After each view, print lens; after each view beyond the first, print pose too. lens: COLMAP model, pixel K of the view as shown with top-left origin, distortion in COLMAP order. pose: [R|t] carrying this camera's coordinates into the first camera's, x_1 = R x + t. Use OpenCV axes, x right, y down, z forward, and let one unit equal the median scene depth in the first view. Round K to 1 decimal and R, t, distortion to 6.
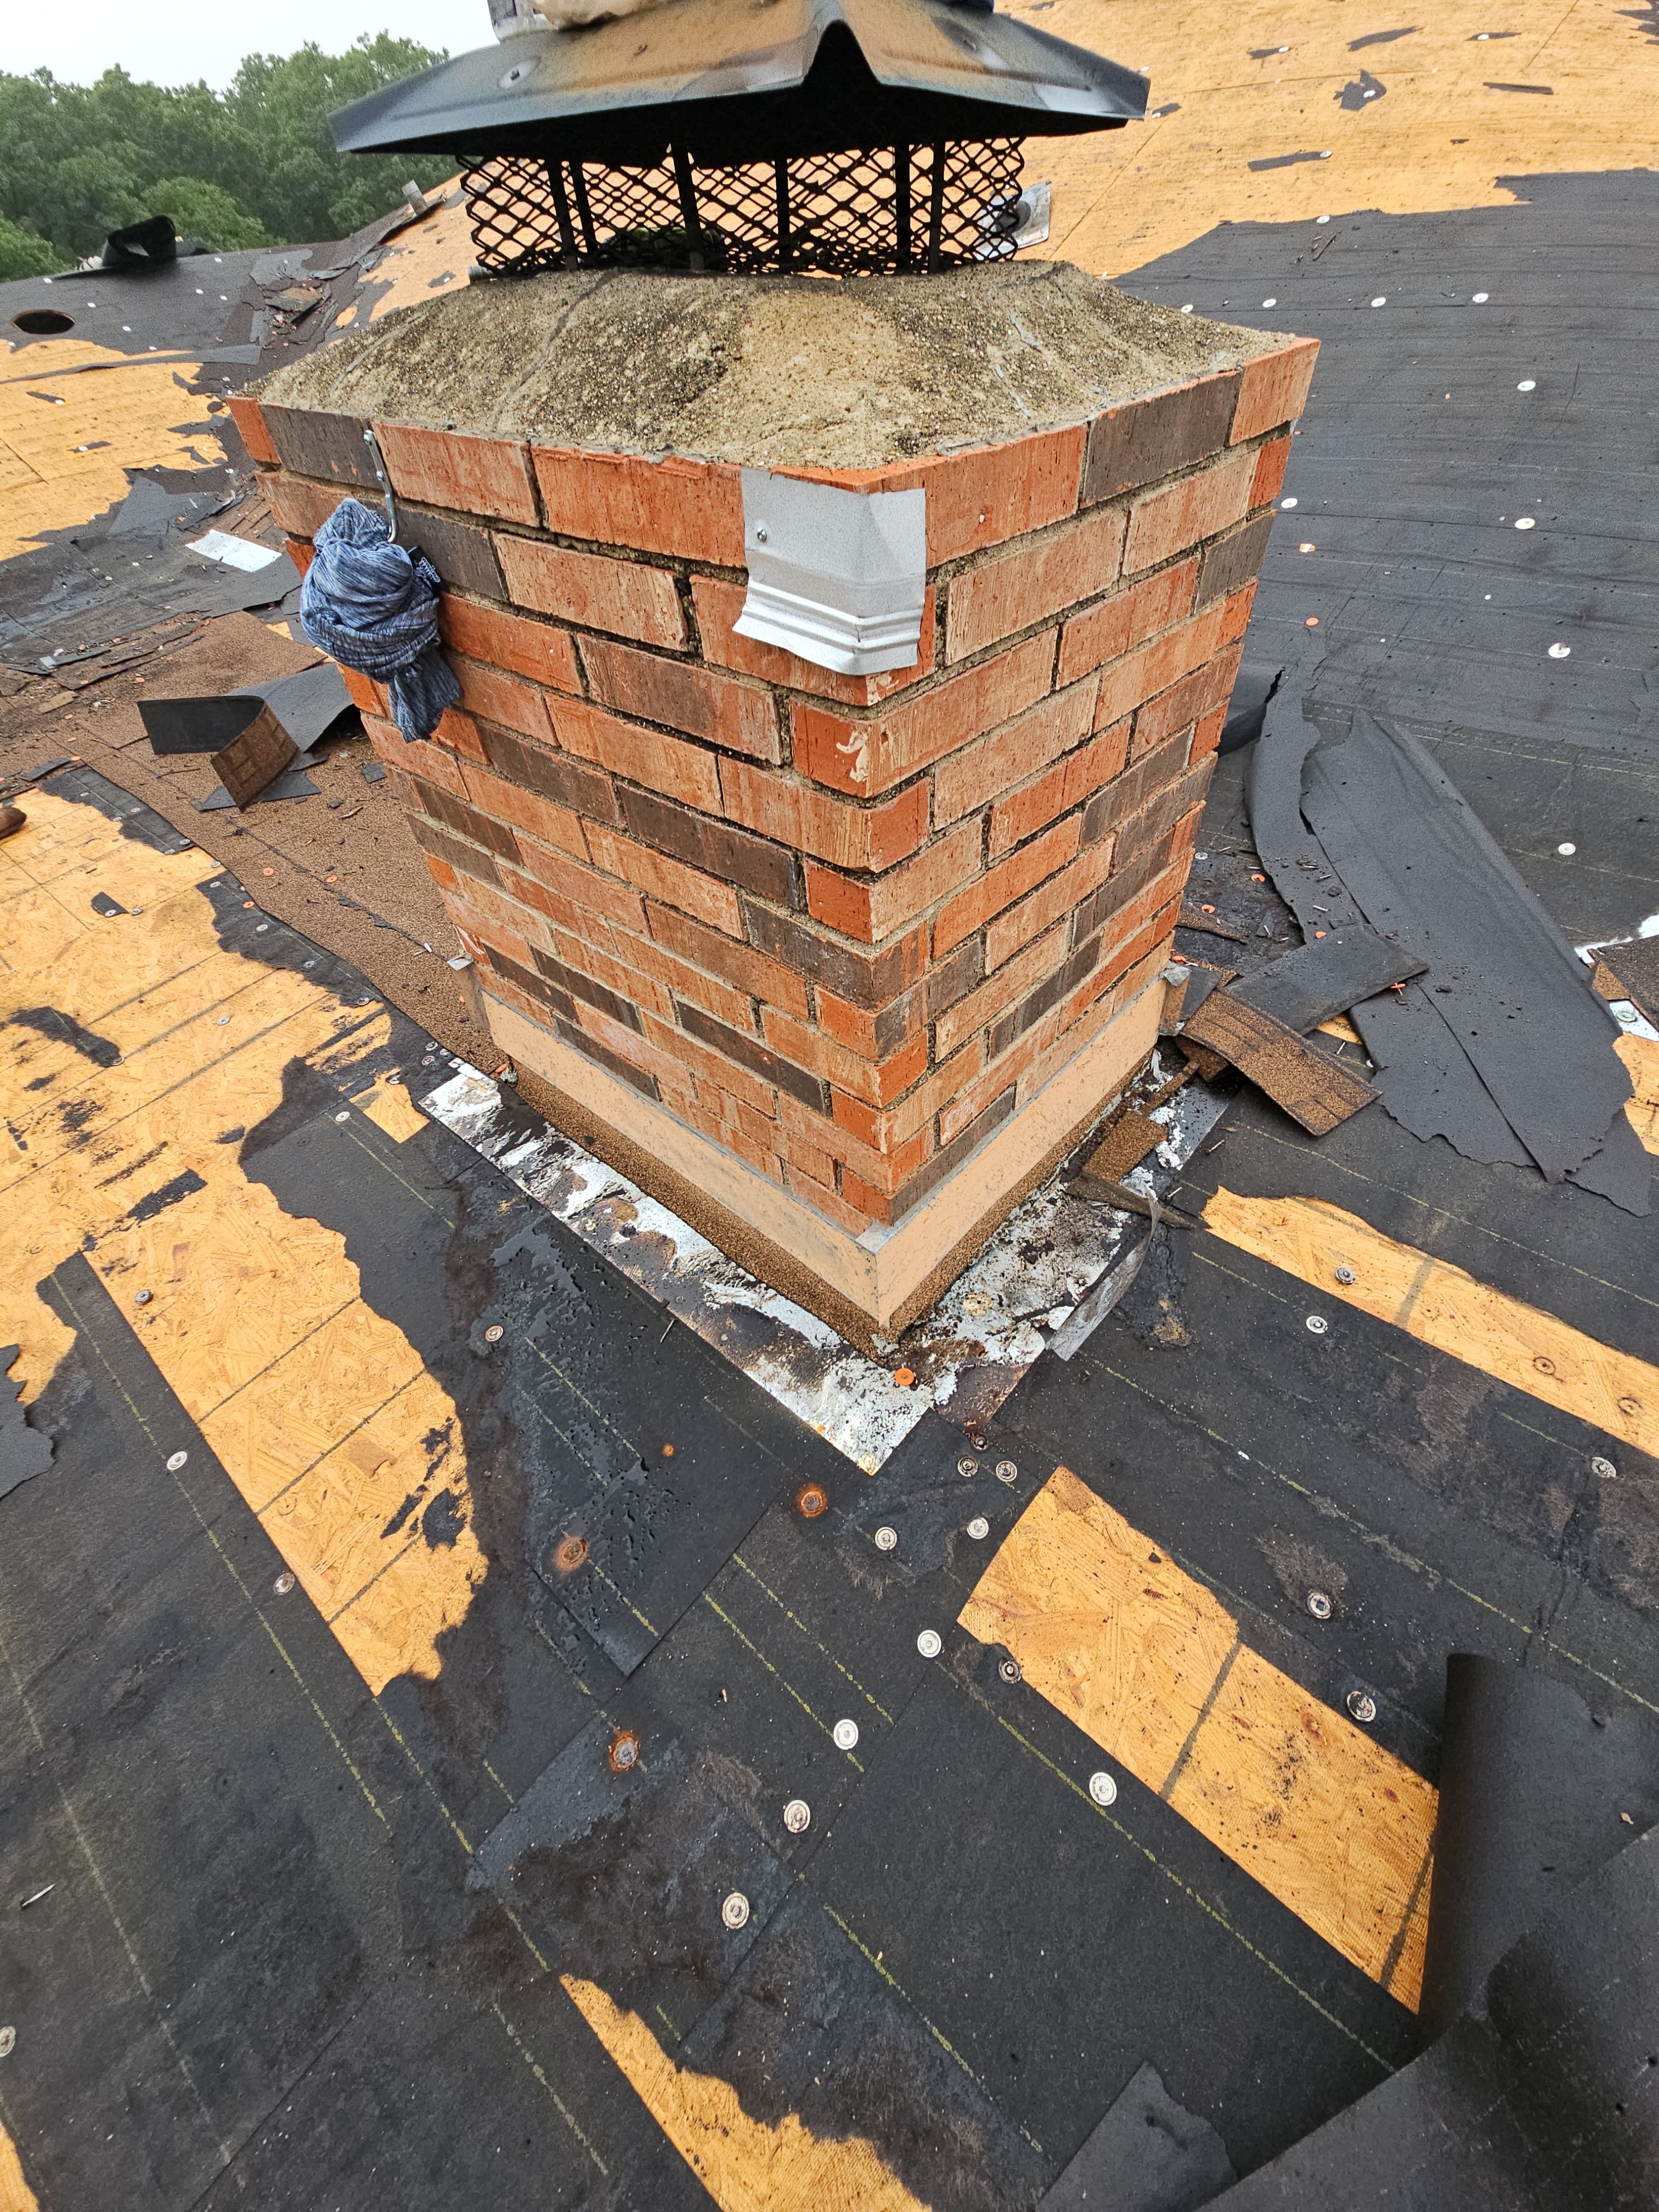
lens RADIAL K [[923.6, 0, 838.5], [0, 923.6, 1113.4], [0, 0, 1]] dist [0.003084, -0.002509]
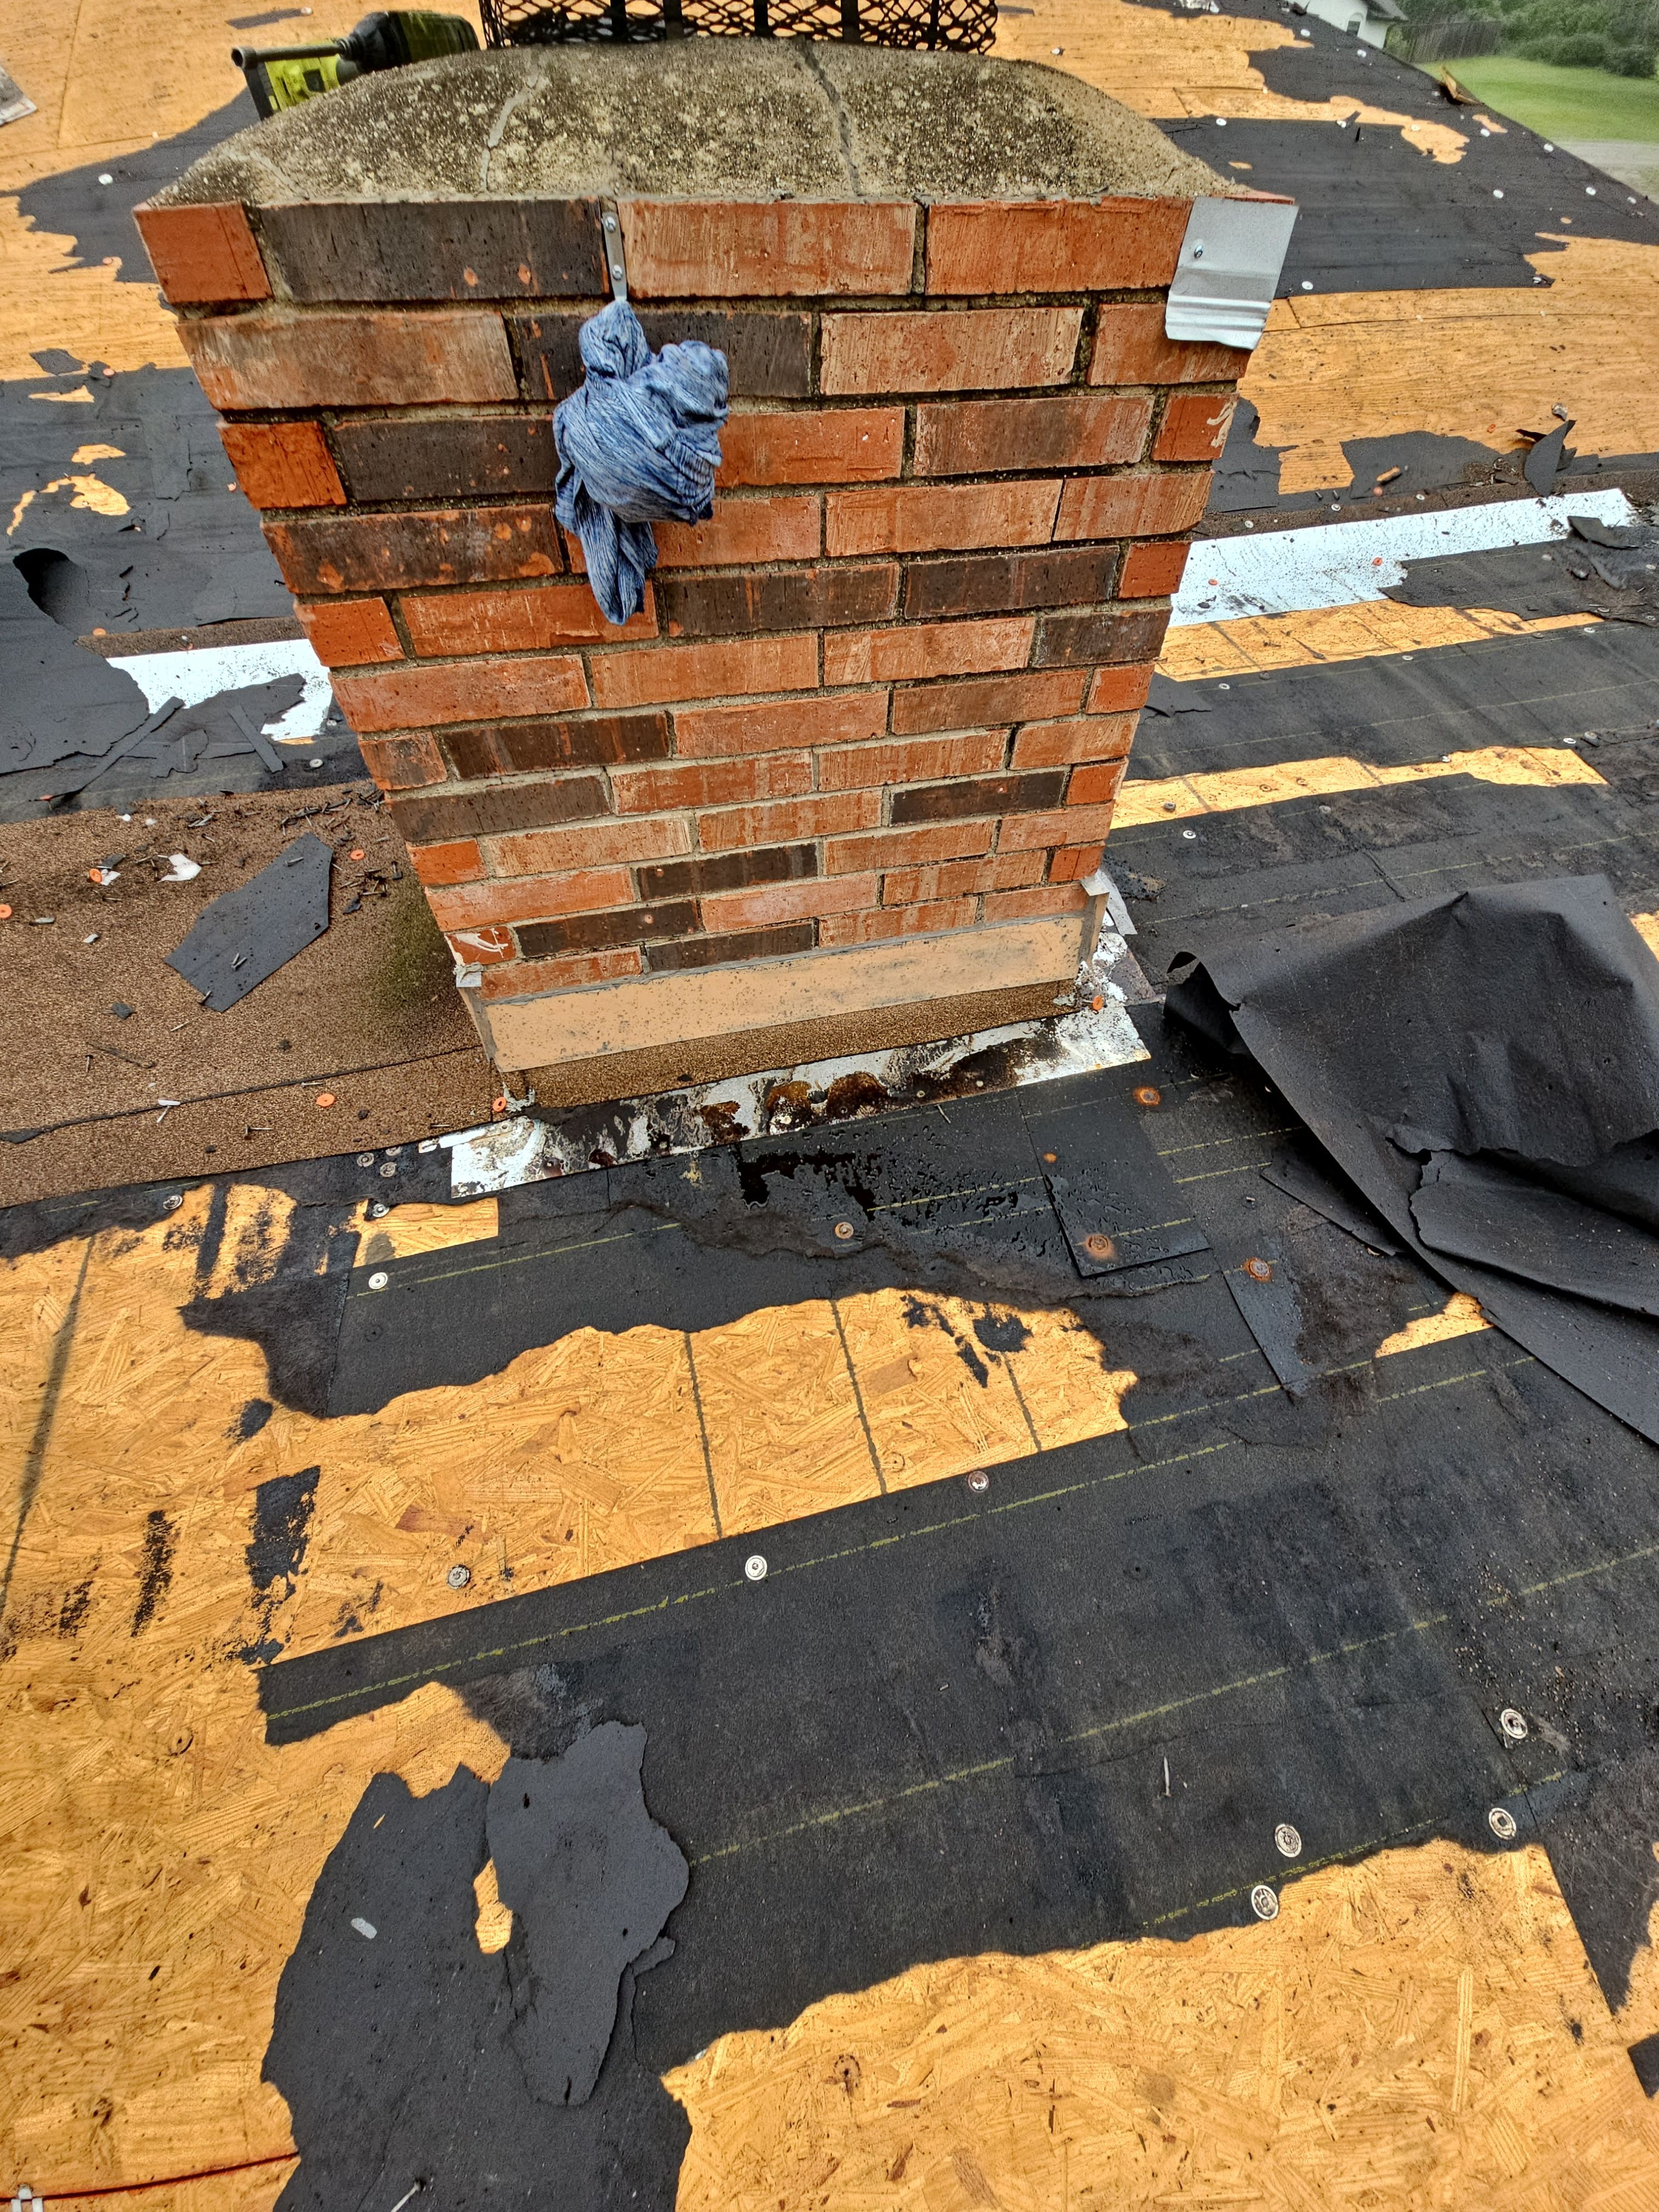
lens RADIAL K [[923.6, 0, 838.5], [0, 923.6, 1113.4], [0, 0, 1]] dist [0.003084, -0.002509]
pose [[0.556807, -0.587478, 0.587227, -0.995184], [0.548706, 0.790891, 0.270948, -0.145969], [-0.623609, 0.171349, 0.762726, 0.264066]]
